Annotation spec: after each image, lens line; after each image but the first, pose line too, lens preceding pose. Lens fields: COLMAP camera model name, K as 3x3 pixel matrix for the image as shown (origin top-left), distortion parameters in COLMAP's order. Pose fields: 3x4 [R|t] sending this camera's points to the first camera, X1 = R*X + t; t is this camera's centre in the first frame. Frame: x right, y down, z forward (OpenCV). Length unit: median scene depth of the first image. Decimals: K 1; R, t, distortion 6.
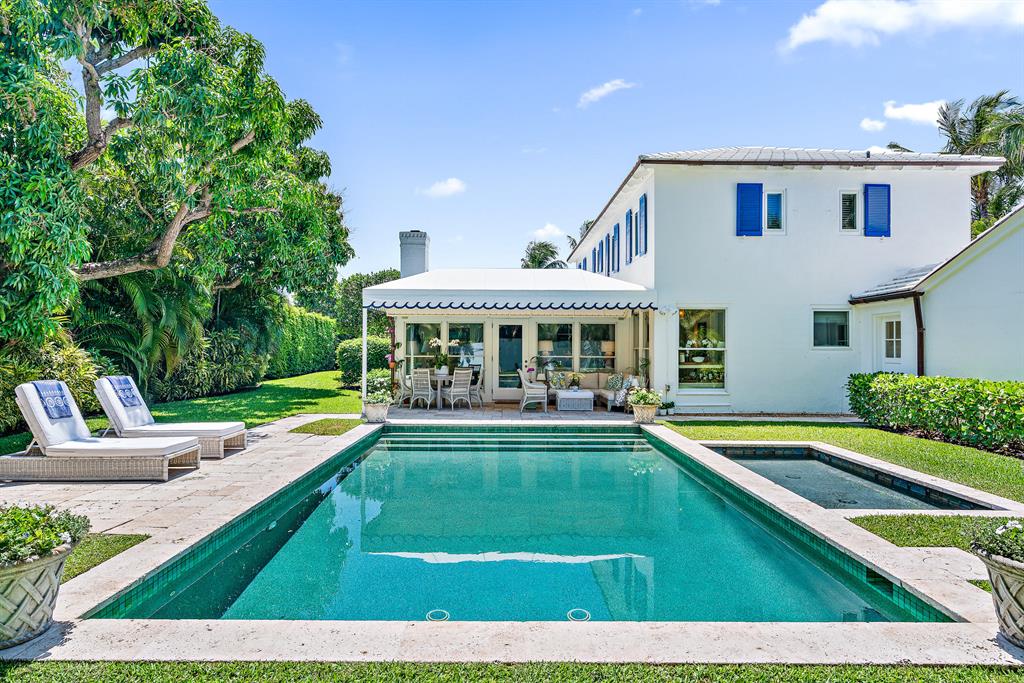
lens RADIAL K [[609.9, 0, 512.0], [0, 609.9, 341.5], [0, 0, 1]] dist [0.003829, 0.000574]
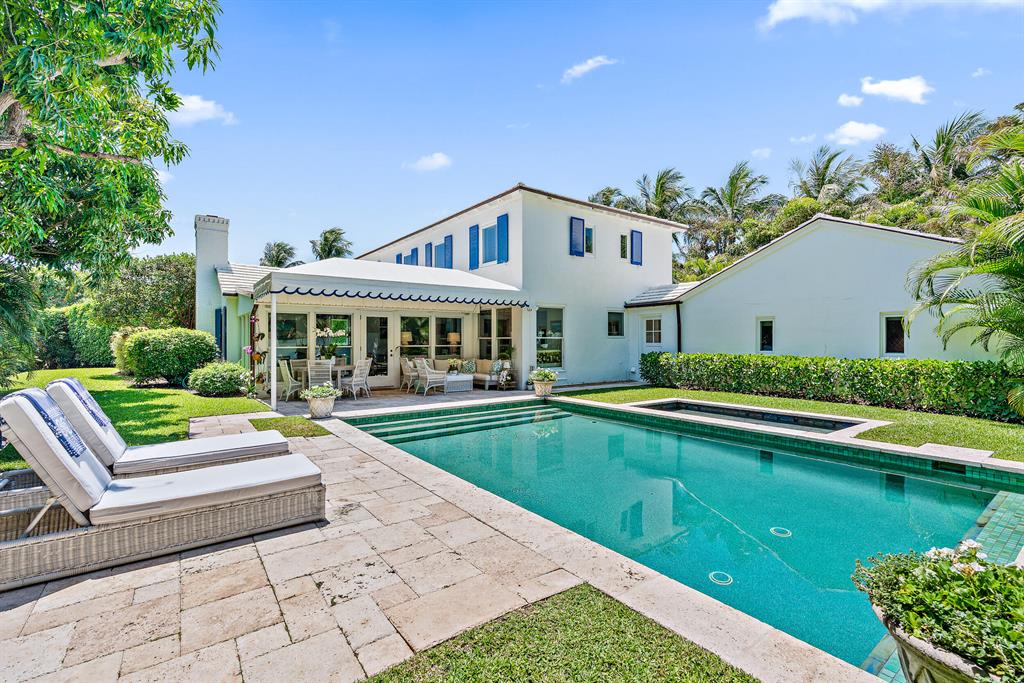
lens RADIAL K [[473.3, 0, 512.0], [0, 473.3, 341.5], [0, 0, 1]] dist [-0.003575, 0.000549]
pose [[0.799858, -0.007446, 0.600143, -0.426076], [0.002736, 0.999958, 0.008760, 0.012508], [-0.600183, -0.005365, 0.799845, 0.262810]]
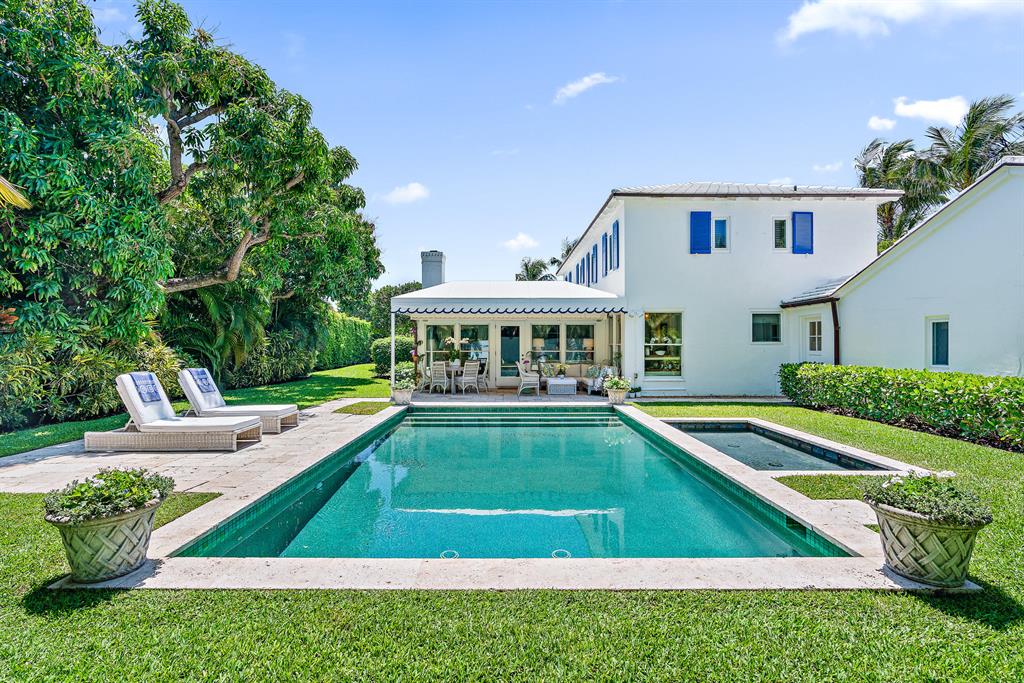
lens RADIAL K [[491.0, 0, 512.0], [0, 491.0, 341.5], [0, 0, 1]] dist [-0.003378, -0.000070]
pose [[0.999984, -0.005180, -0.002293, 0.005163], [0.005190, 0.999978, 0.004211, 0.000356], [0.002271, -0.004223, 0.999989, -0.005843]]
